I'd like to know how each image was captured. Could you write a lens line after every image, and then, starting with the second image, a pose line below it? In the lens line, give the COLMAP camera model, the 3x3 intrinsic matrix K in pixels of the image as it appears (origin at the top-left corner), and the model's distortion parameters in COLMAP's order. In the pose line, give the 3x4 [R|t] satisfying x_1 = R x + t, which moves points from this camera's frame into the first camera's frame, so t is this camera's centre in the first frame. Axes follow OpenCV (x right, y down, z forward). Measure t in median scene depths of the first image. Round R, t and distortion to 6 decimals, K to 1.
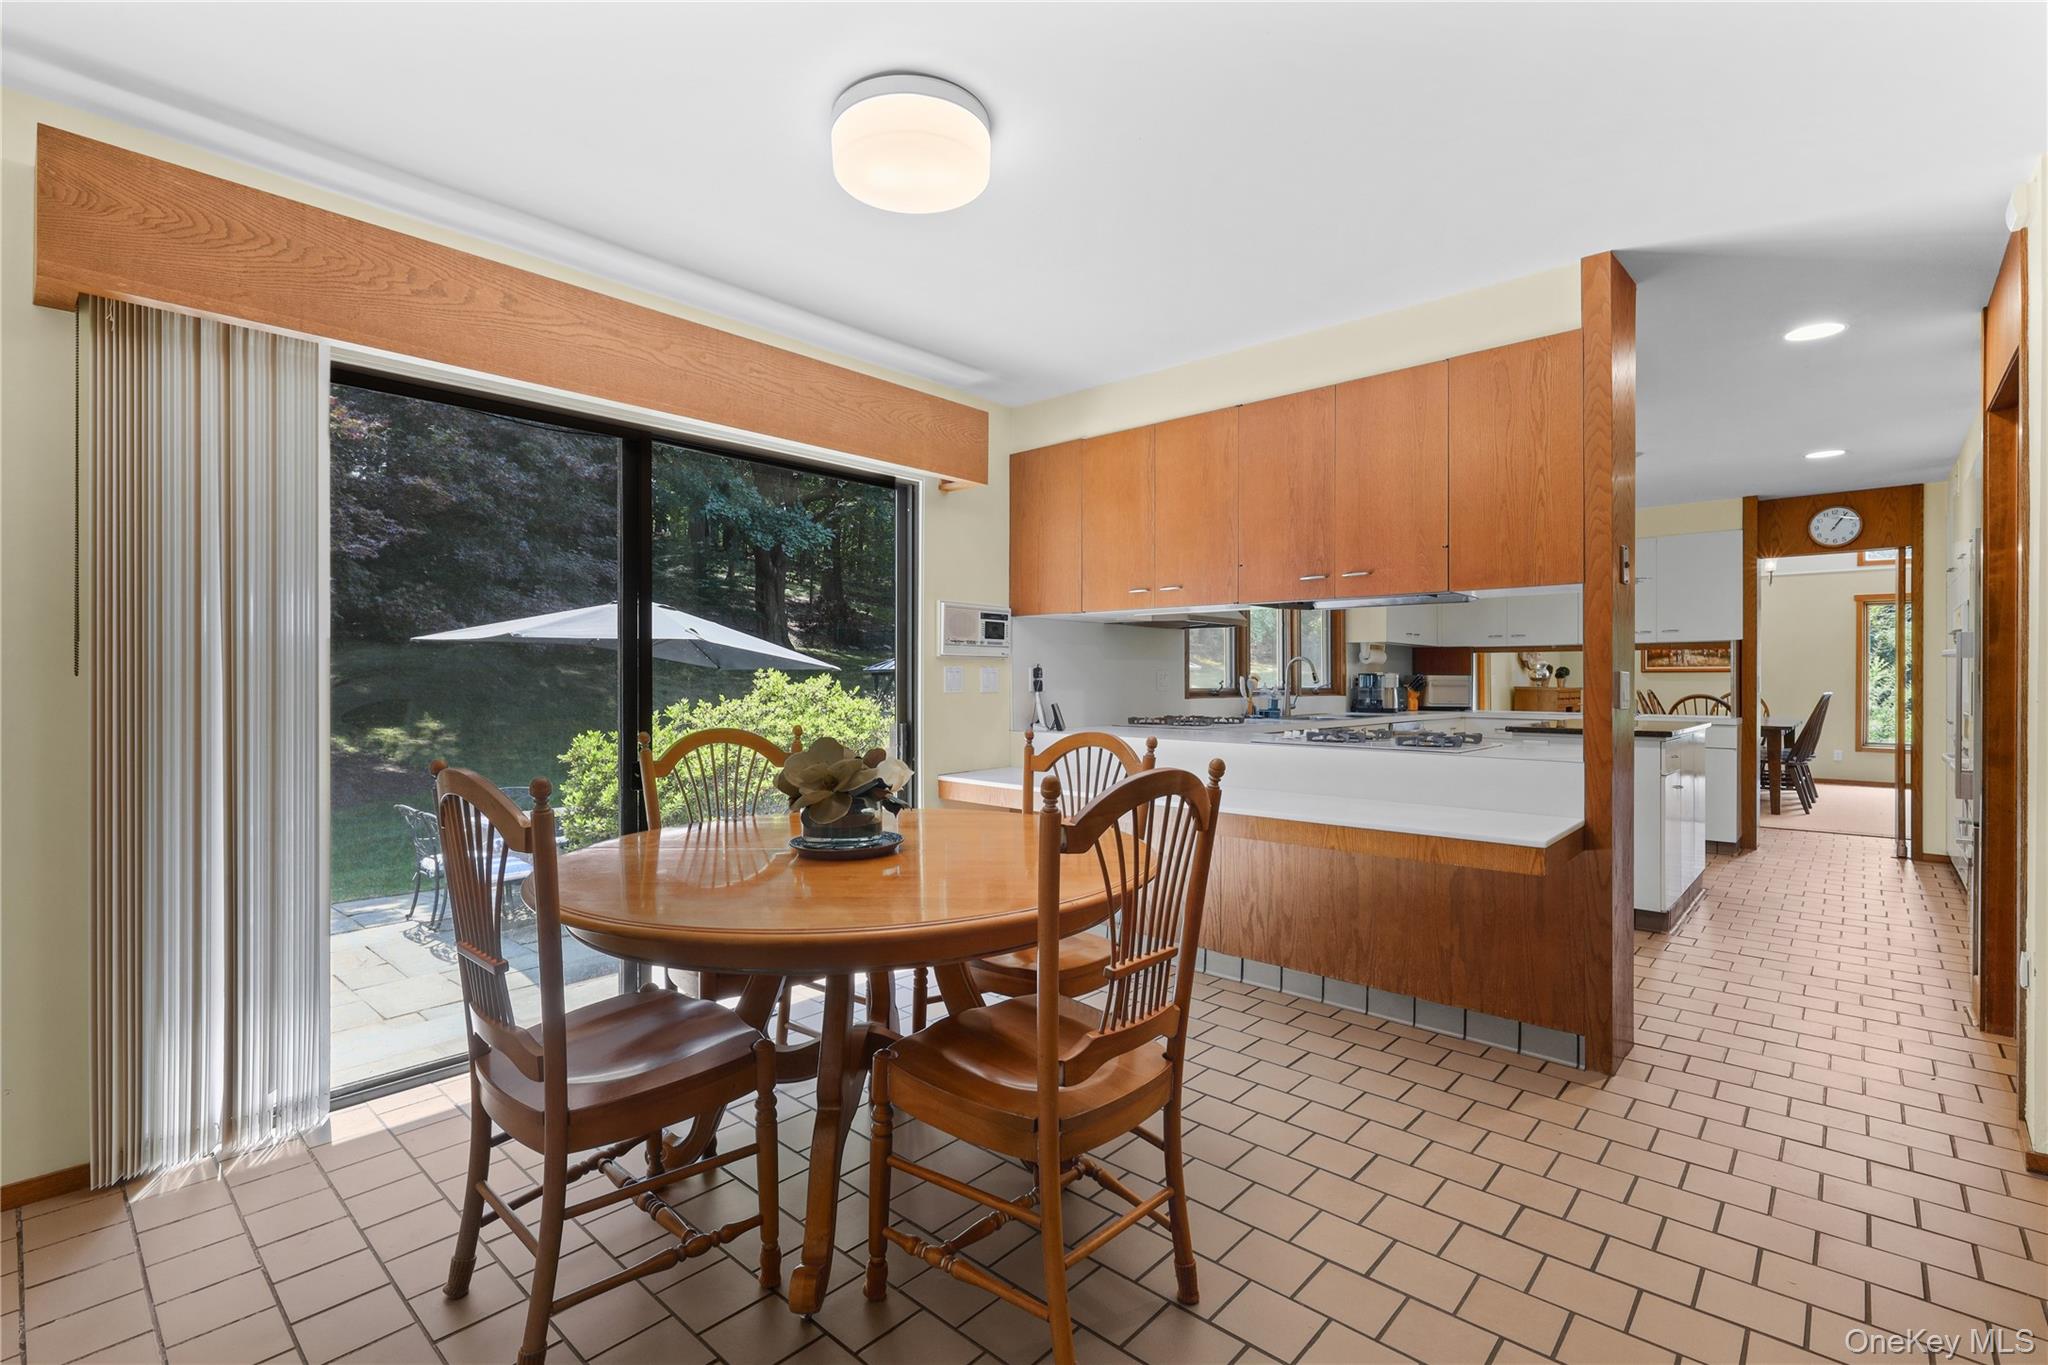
lens RADIAL K [[924.4, 0, 1027.5], [0, 924.4, 679.4], [0, 0, 1]] dist [0.014465, -0.000262]
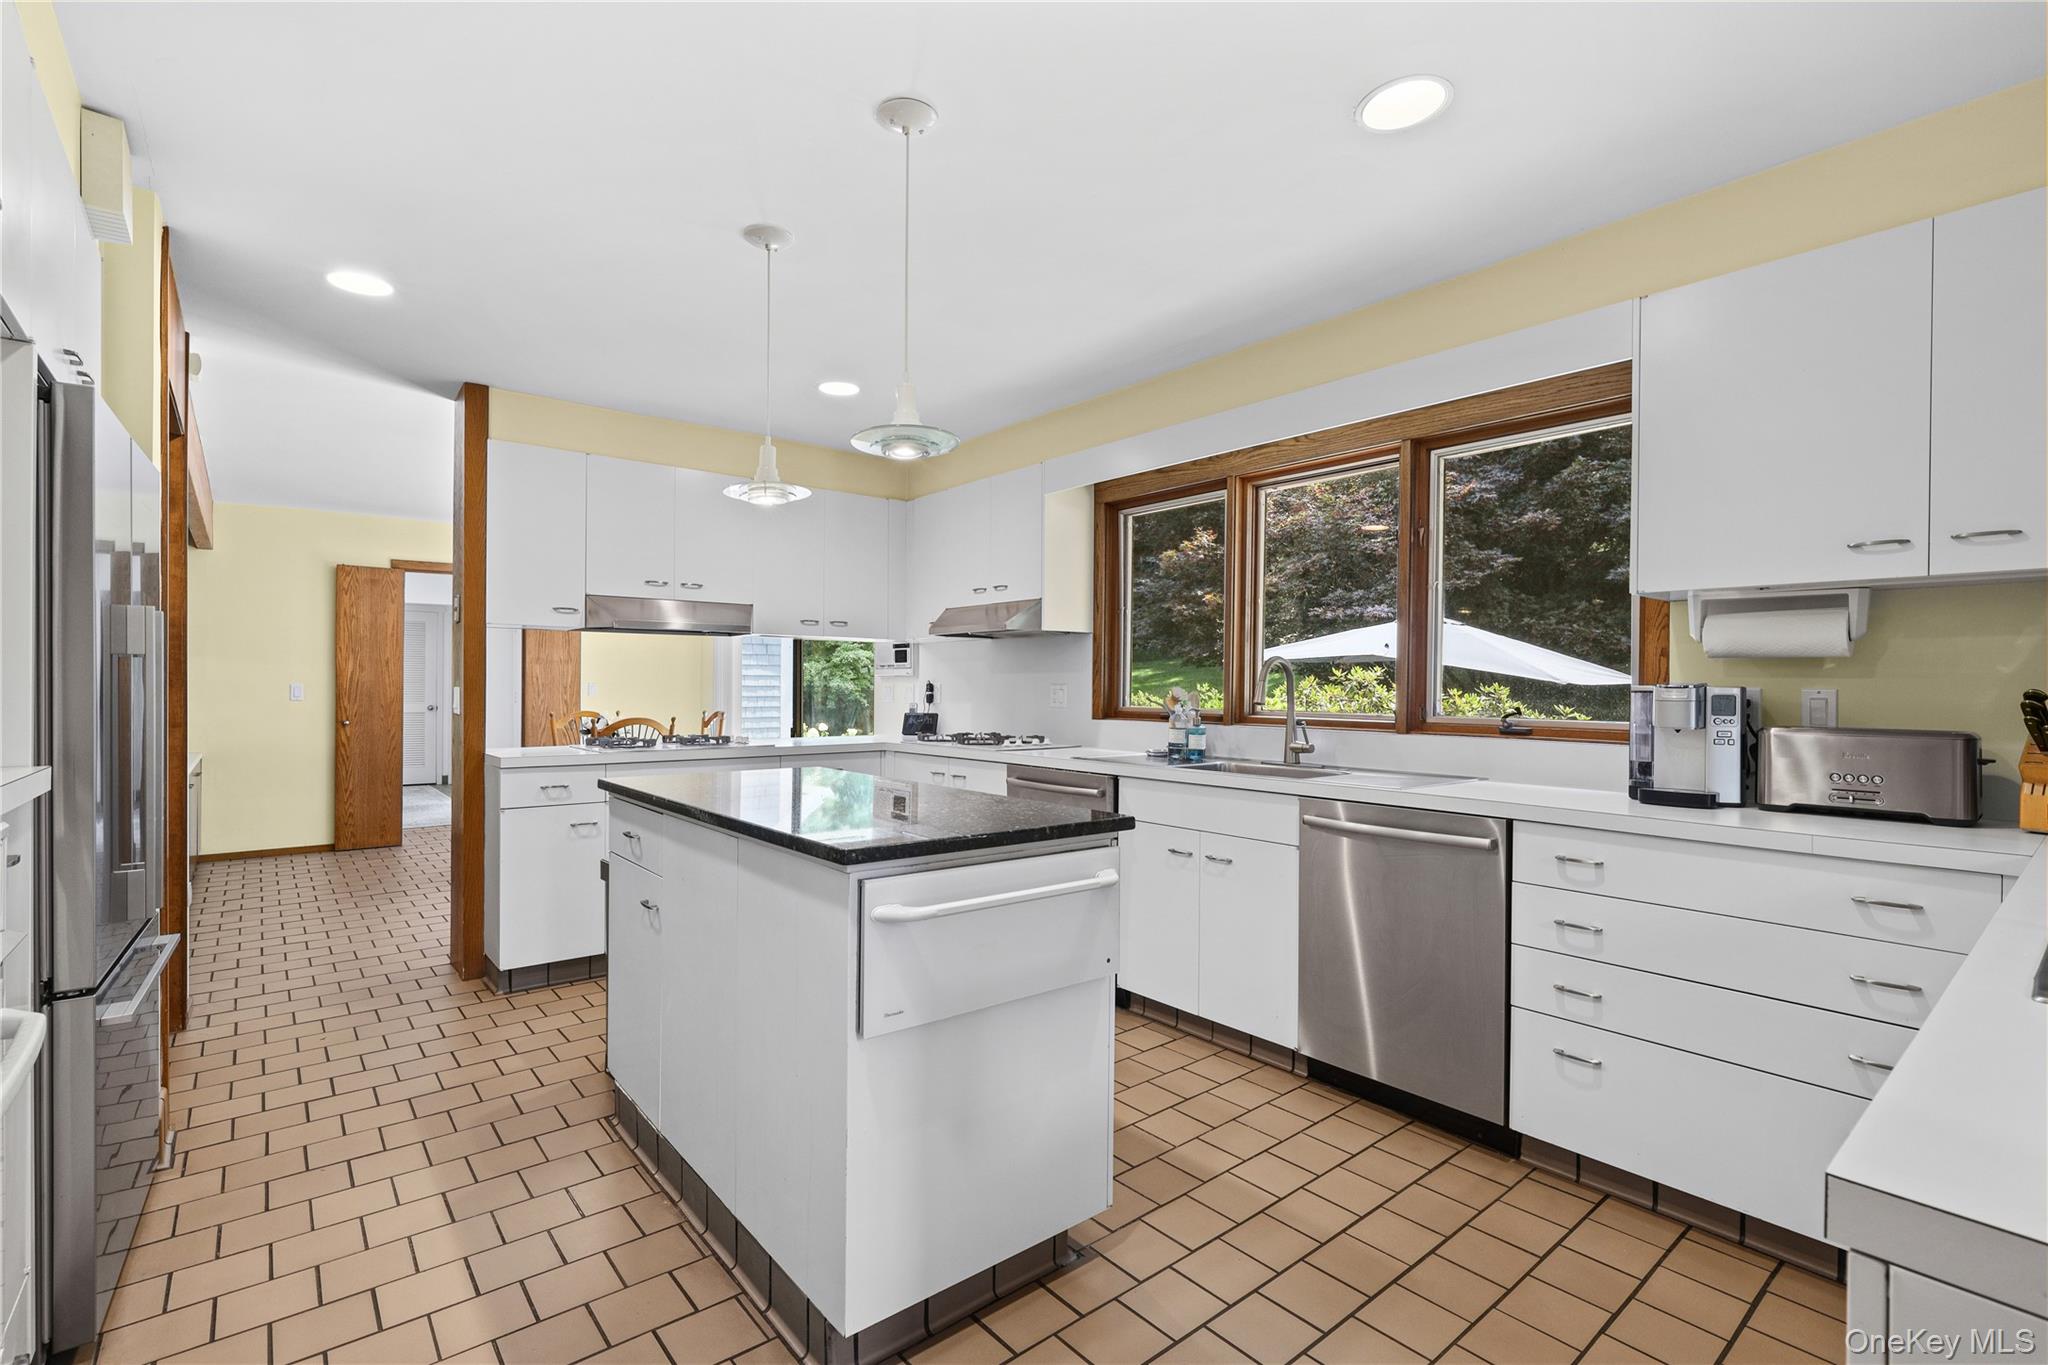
lens RADIAL K [[924.4, 0, 1024.2], [0, 924.4, 688.3], [0, 0, 1]] dist [0.014465, -0.000262]
pose [[-0.146657, 0.000515, -0.989187, 2.091040], [-0.005088, 0.999986, 0.001275, -0.012262], [0.989174, 0.005220, -0.146653, 2.221405]]
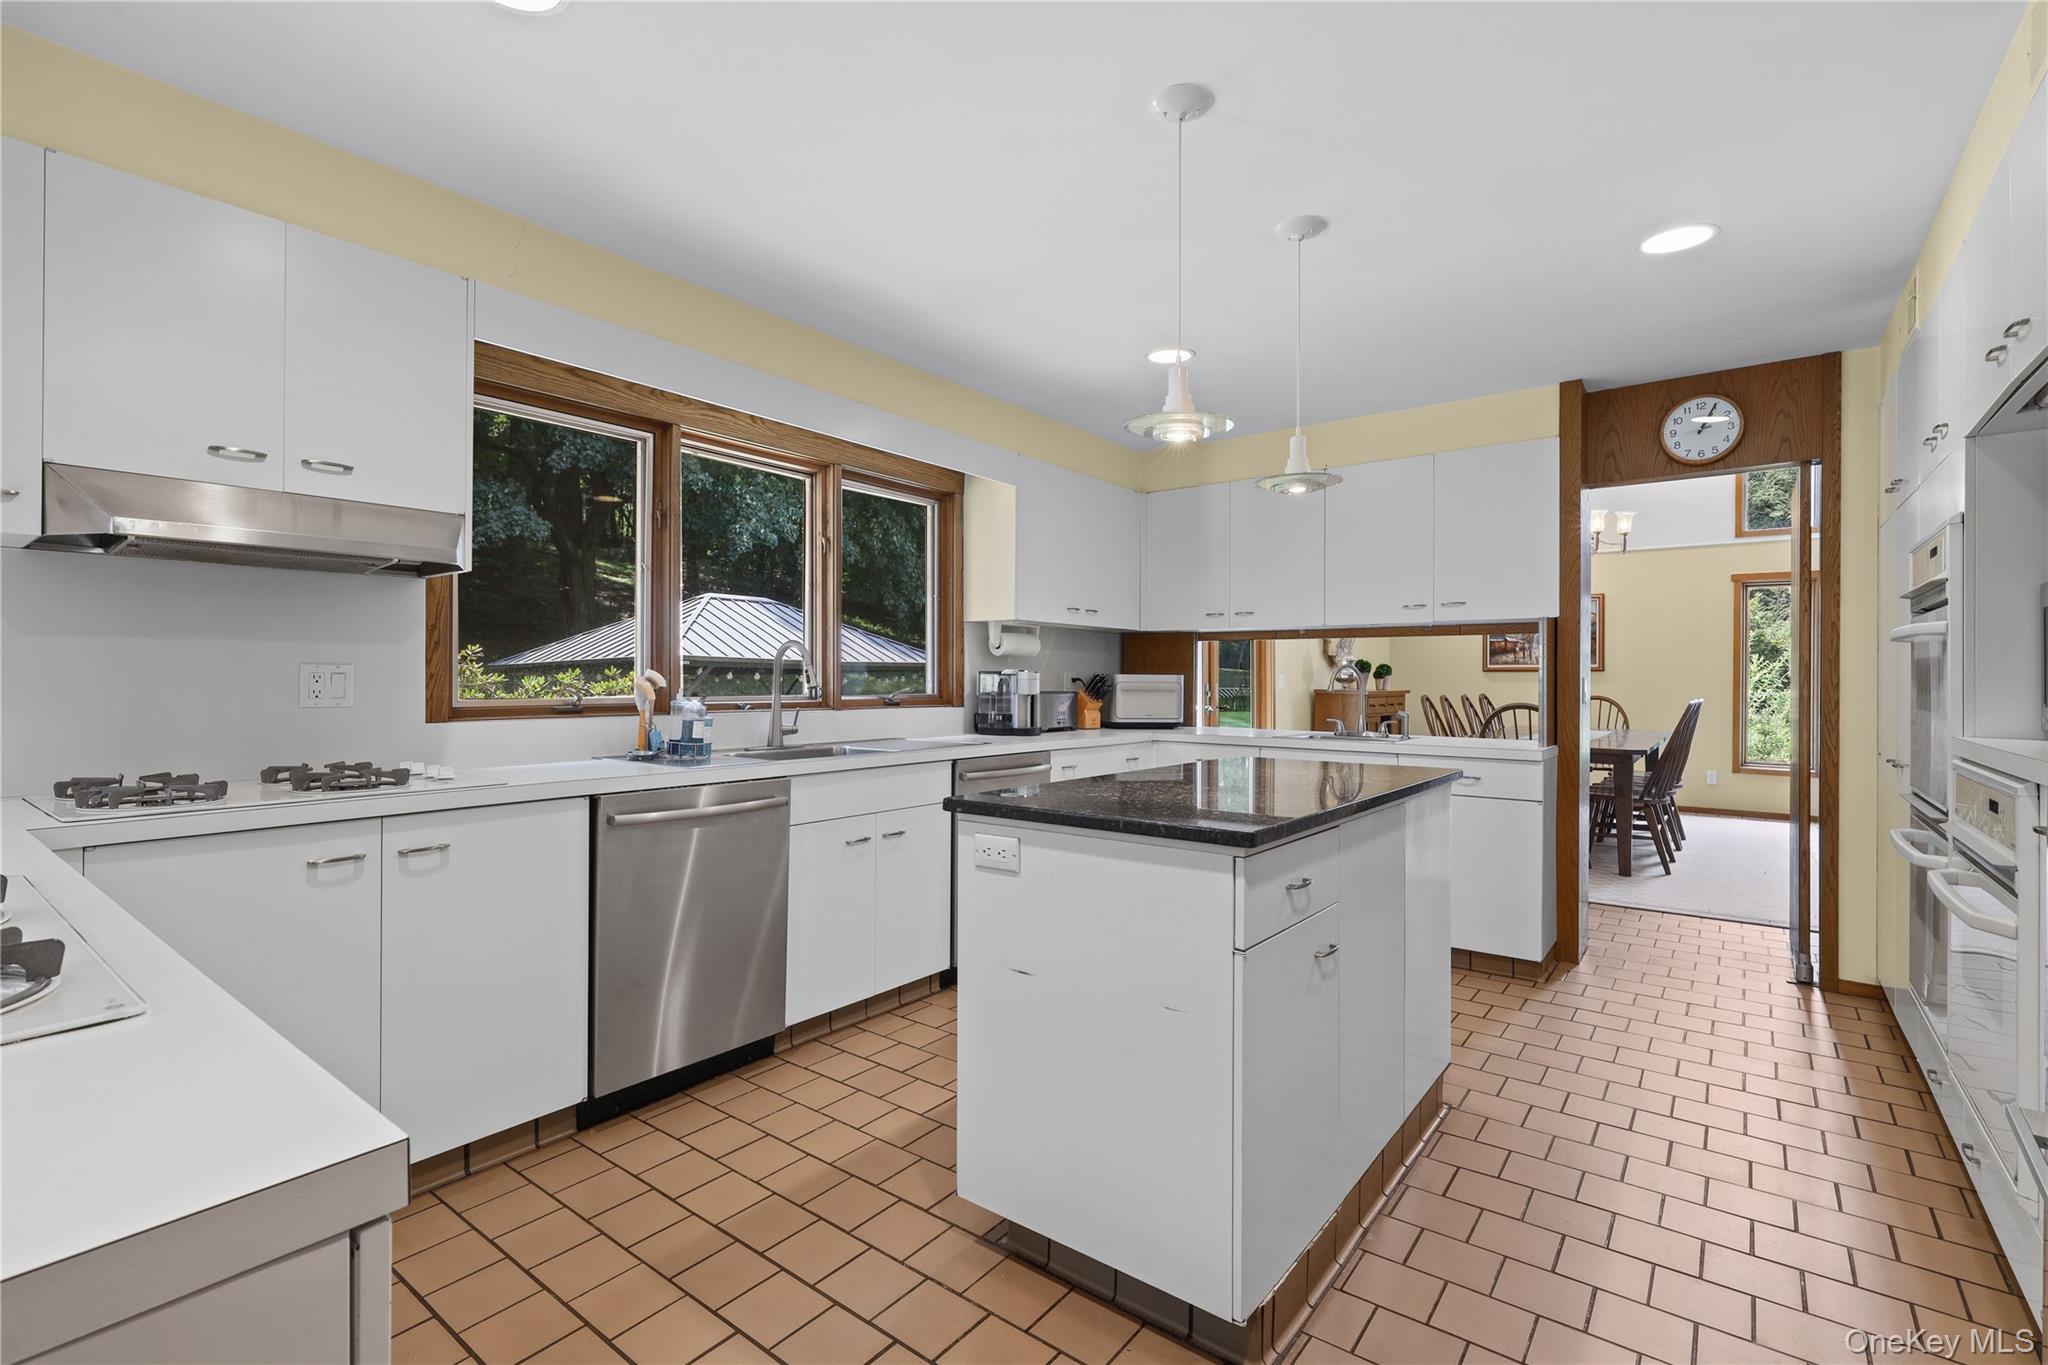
lens RADIAL K [[924.4, 0, 1019.4], [0, 924.4, 678.5], [0, 0, 1]] dist [0.014465, -0.000262]
pose [[0.997436, 0.002406, 0.071527, 0.338495], [-0.002528, 0.999996, 0.001609, -0.002774], [-0.071523, -0.001786, 0.997437, 0.381303]]
